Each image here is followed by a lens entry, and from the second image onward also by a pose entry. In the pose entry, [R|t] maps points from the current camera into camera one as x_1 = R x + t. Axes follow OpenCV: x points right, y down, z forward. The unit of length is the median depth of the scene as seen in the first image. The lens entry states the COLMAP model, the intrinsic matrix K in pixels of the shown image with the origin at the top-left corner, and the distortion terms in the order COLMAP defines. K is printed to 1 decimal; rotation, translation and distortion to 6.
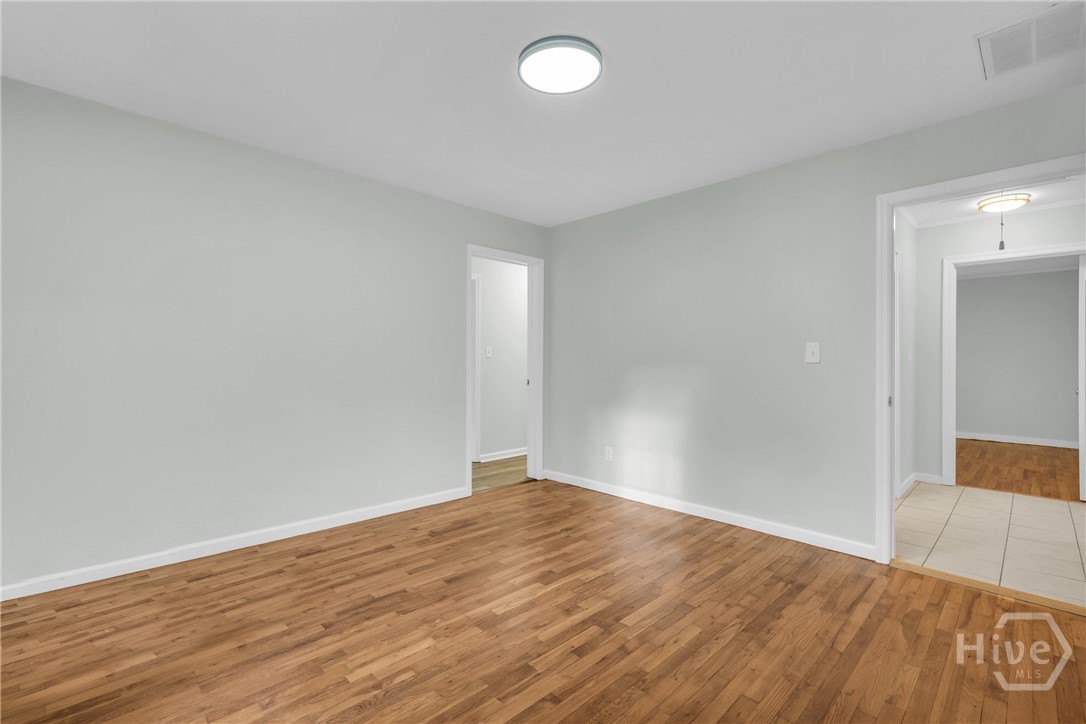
lens RADIAL K [[485.0, 0, 543.0], [0, 485.0, 361.9], [0, 0, 1]] dist [-0.009458, 0.005359]
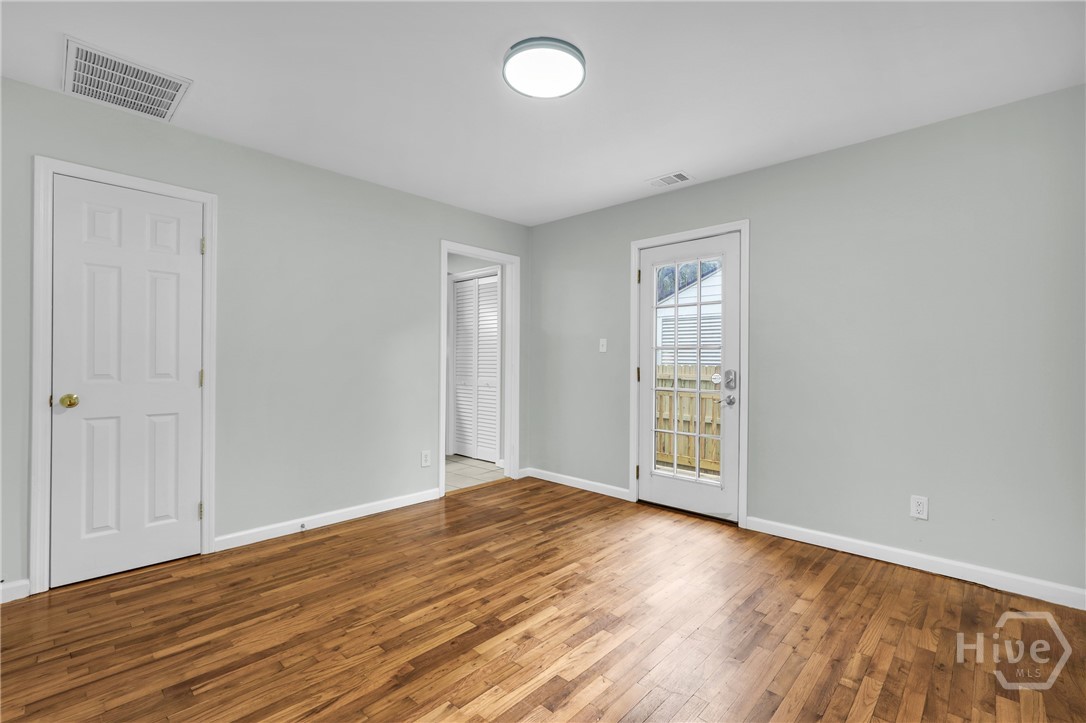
lens RADIAL K [[485.0, 0, 542.7], [0, 485.0, 361.4], [0, 0, 1]] dist [-0.009458, 0.005359]
pose [[-0.999273, -0.011957, -0.036208, 0.066528], [-0.011890, 0.999927, -0.002053, 0.004477], [0.036229, -0.001621, -0.999342, 1.999590]]
